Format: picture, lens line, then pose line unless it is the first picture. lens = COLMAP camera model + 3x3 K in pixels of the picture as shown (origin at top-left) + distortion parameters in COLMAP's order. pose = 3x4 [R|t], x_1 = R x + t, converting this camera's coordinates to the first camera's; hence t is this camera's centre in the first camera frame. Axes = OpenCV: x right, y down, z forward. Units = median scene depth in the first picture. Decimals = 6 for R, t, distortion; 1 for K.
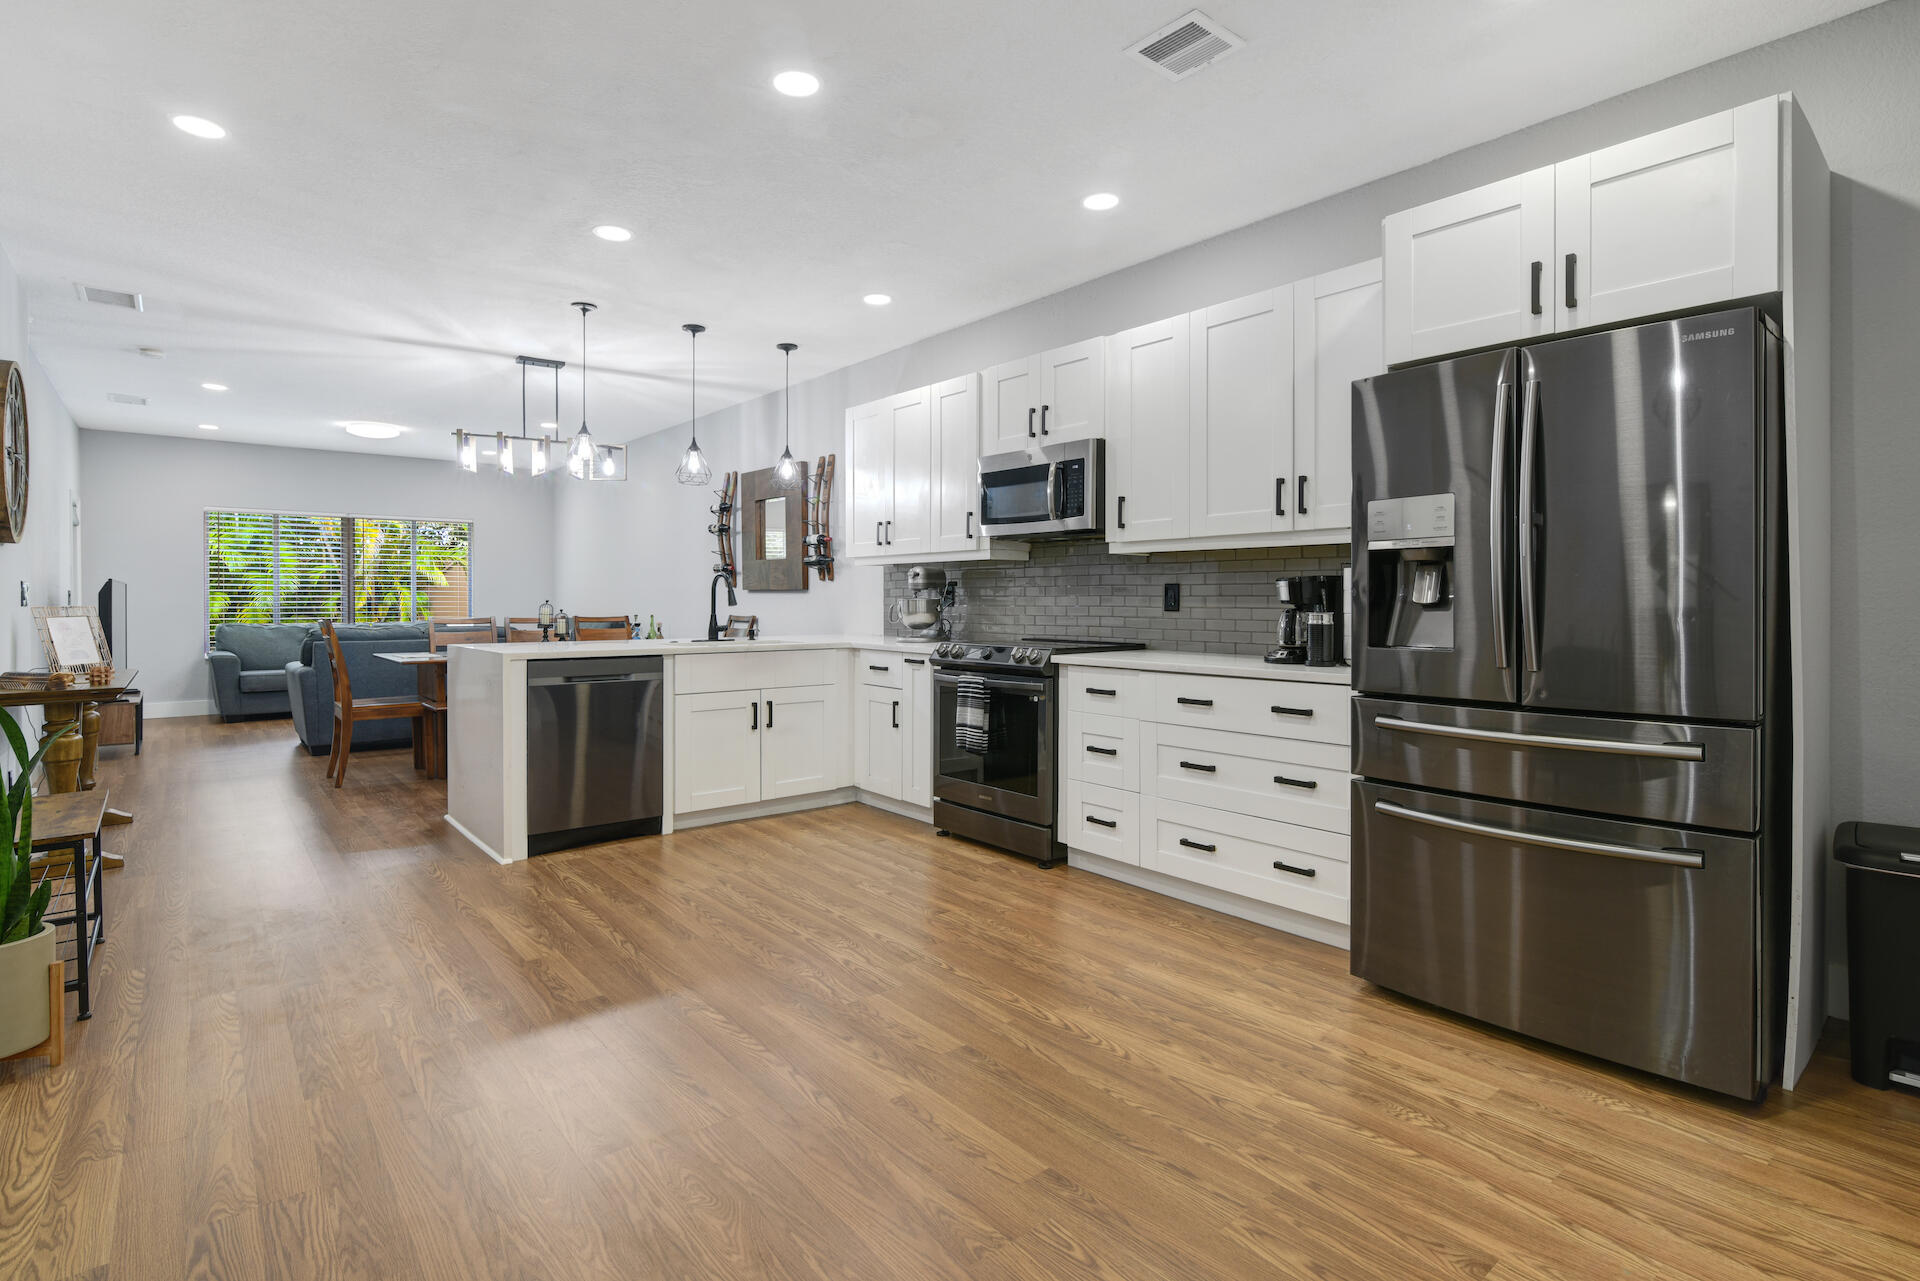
lens RADIAL K [[930.2, 0, 941.5], [0, 930.2, 606.7], [0, 0, 1]] dist [-0.004665, 0.000228]
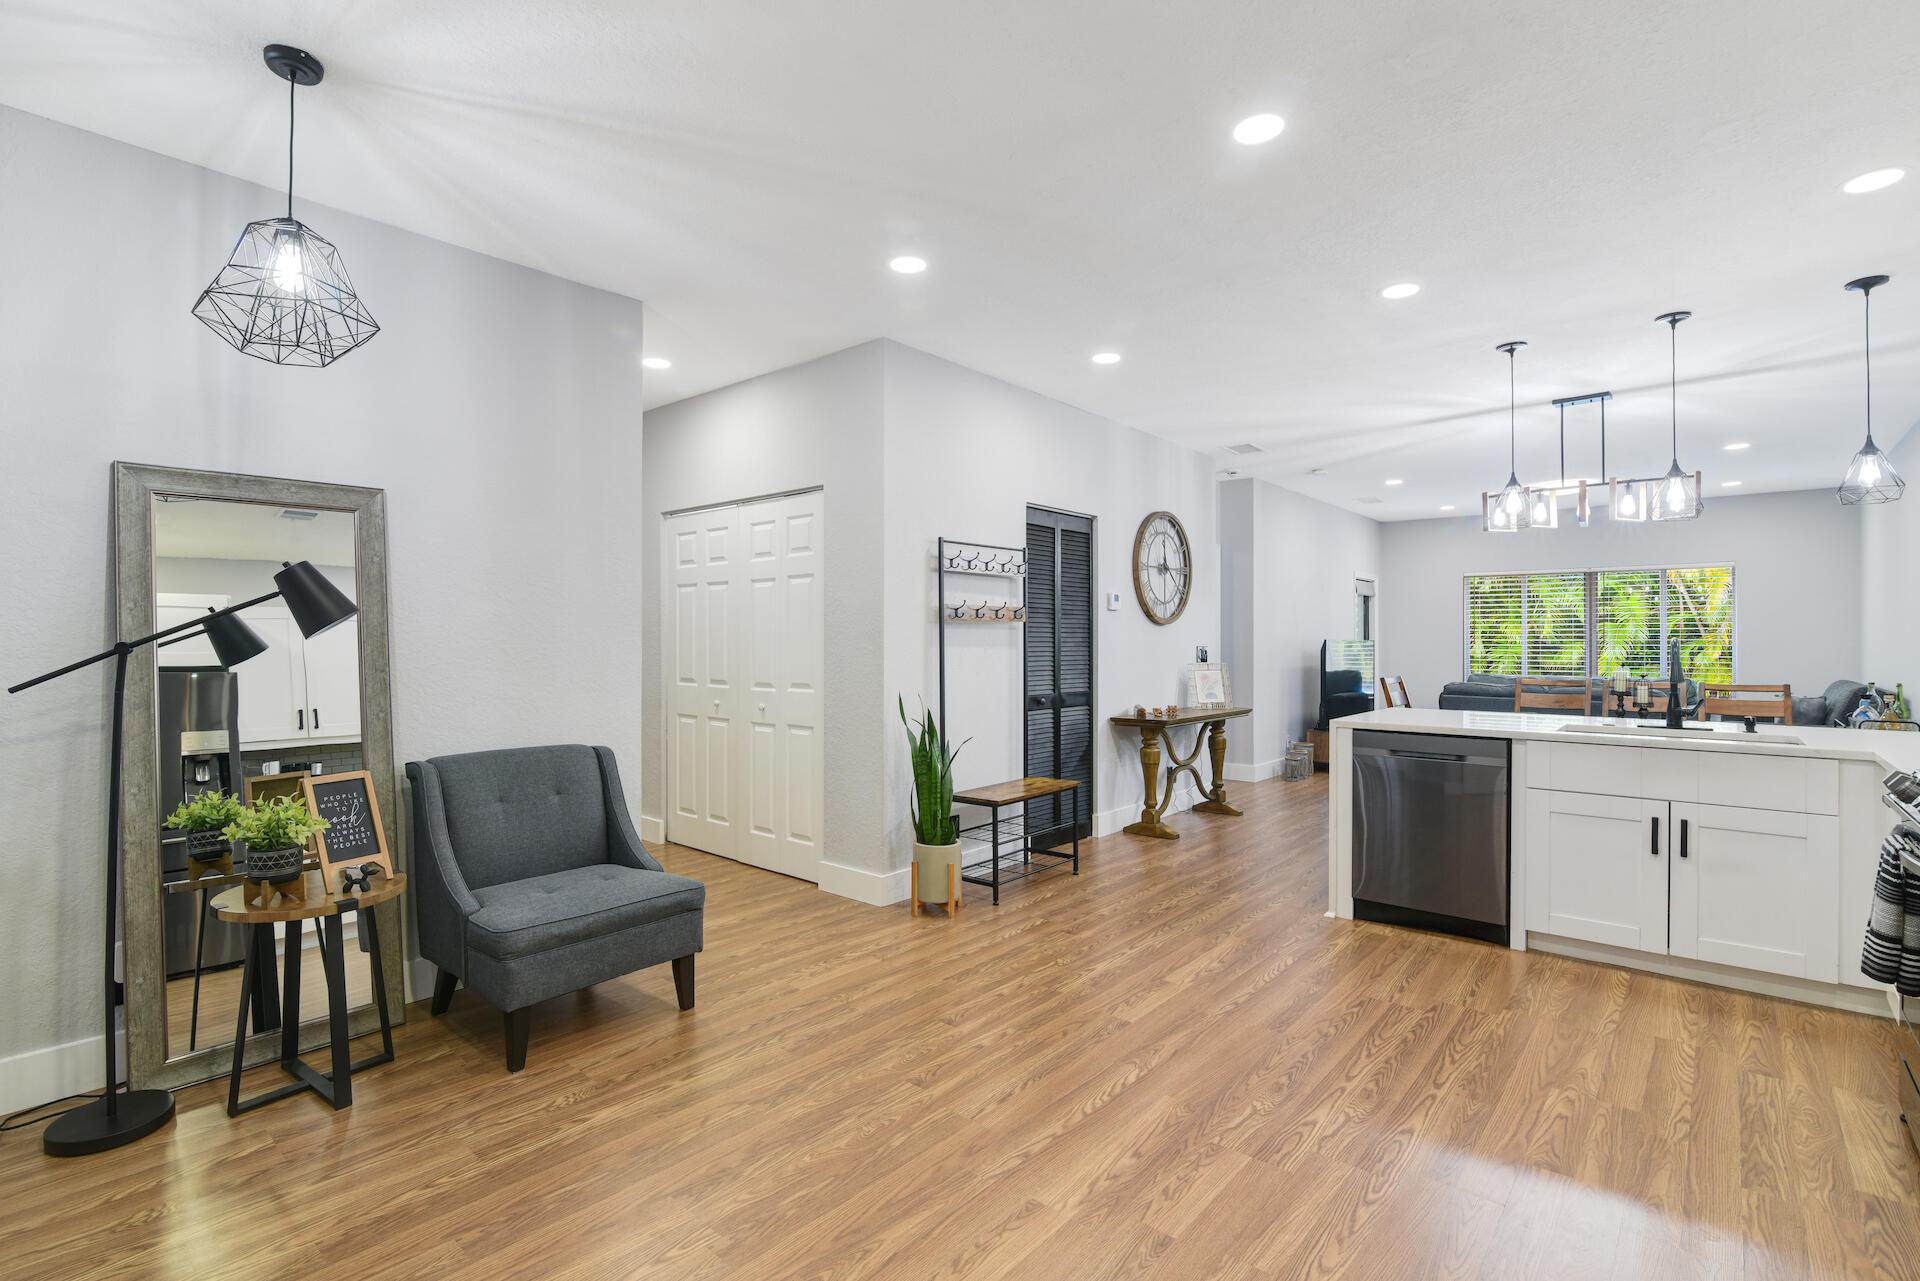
lens RADIAL K [[893.6, 0, 958.1], [0, 893.6, 633.7], [0, 0, 1]] dist [-0.019480, -0.000655]
pose [[0.160599, -0.005448, -0.987005, 0.423045], [-0.008062, 0.999944, -0.006831, -0.034845], [0.986987, 0.009054, 0.160546, 0.365005]]
